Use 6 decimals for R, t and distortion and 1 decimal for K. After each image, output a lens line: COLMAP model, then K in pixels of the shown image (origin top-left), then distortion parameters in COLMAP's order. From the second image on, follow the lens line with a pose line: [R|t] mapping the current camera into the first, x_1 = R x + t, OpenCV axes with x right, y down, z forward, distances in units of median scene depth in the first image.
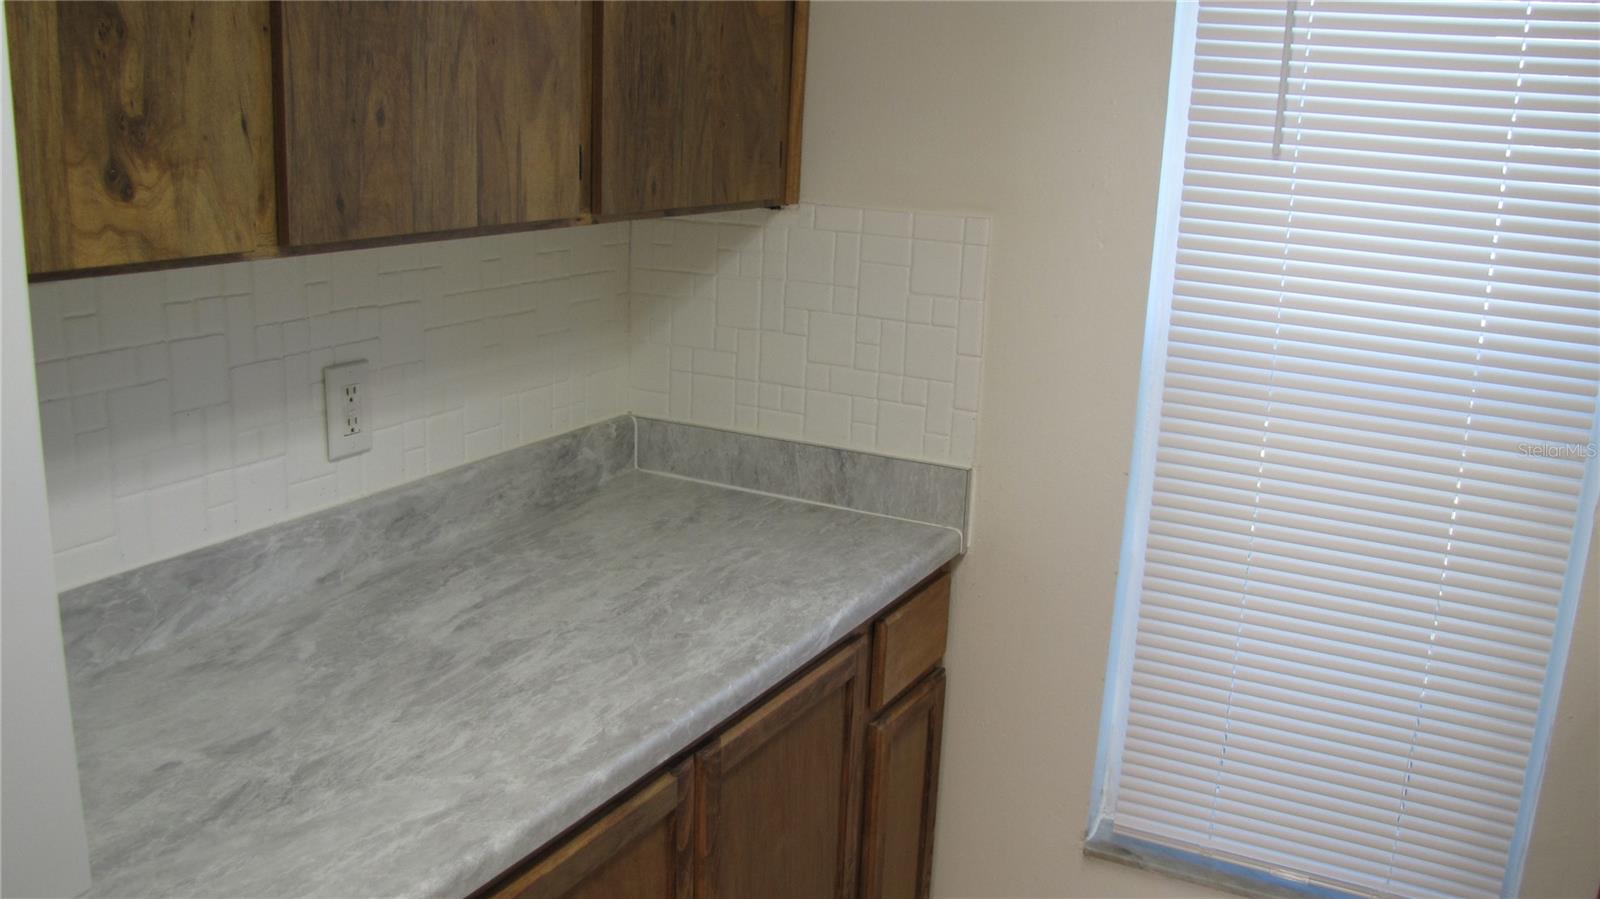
lens RADIAL K [[1403.9, 0, 800.0], [0, 1403.9, 449.5], [0, 0, 1]] dist [-0.164516, 0.157486]
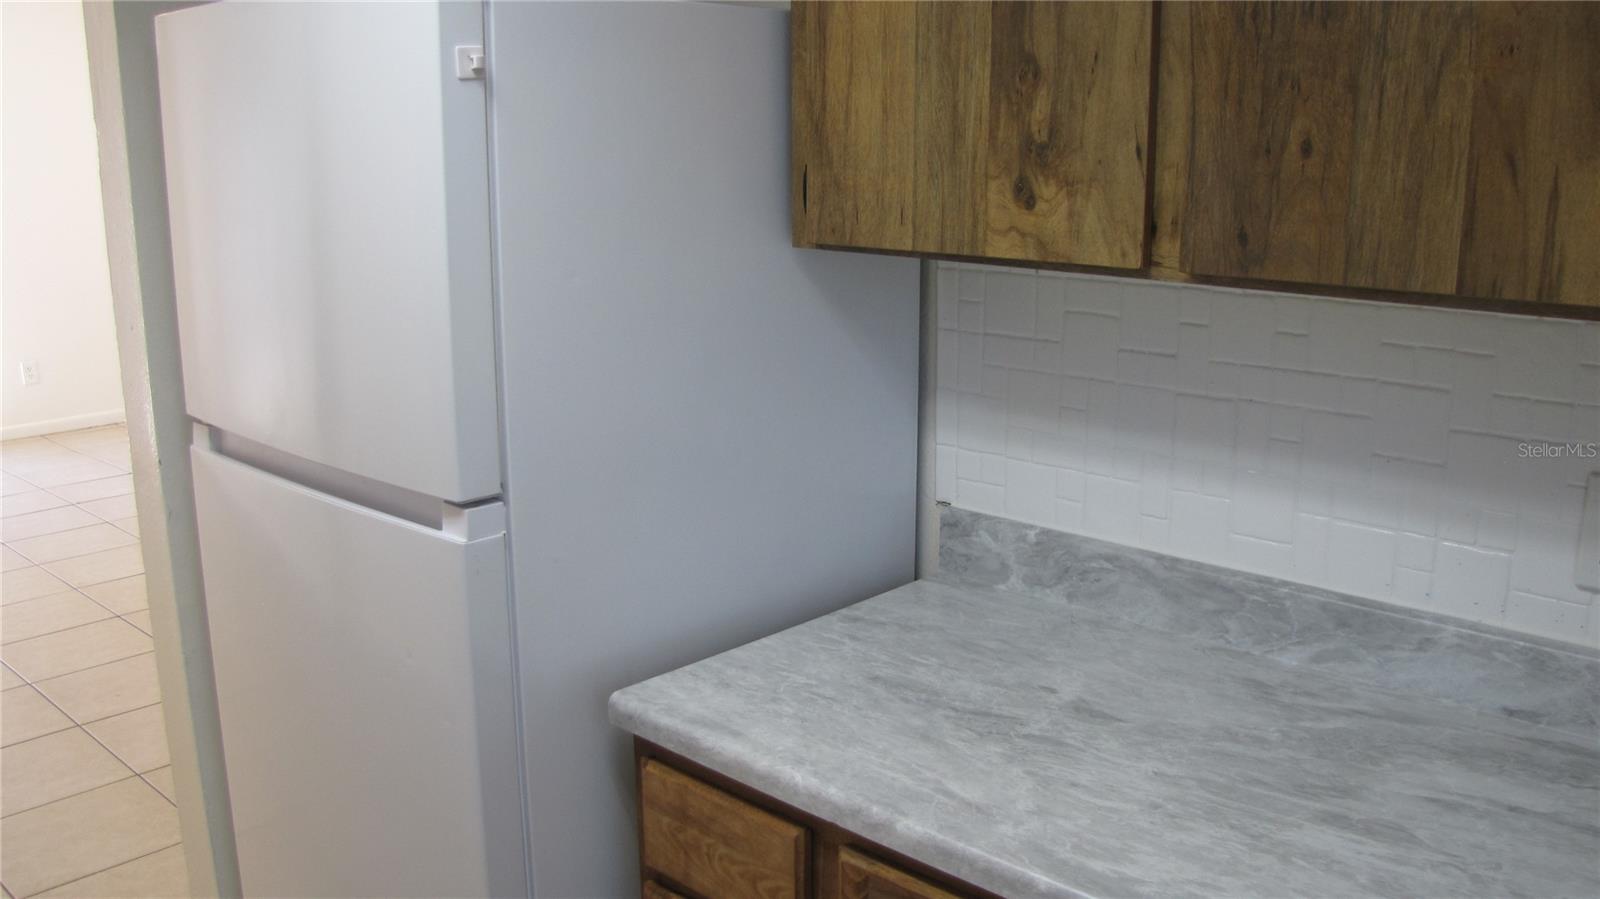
lens RADIAL K [[1403.9, 0, 800.0], [0, 1403.9, 449.5], [0, 0, 1]] dist [-0.164516, 0.157486]
pose [[-0.260020, 0.183340, -0.948038, 0.704817], [-0.238799, 0.939102, 0.247107, -0.211956], [0.935609, 0.290644, -0.200404, 0.985551]]
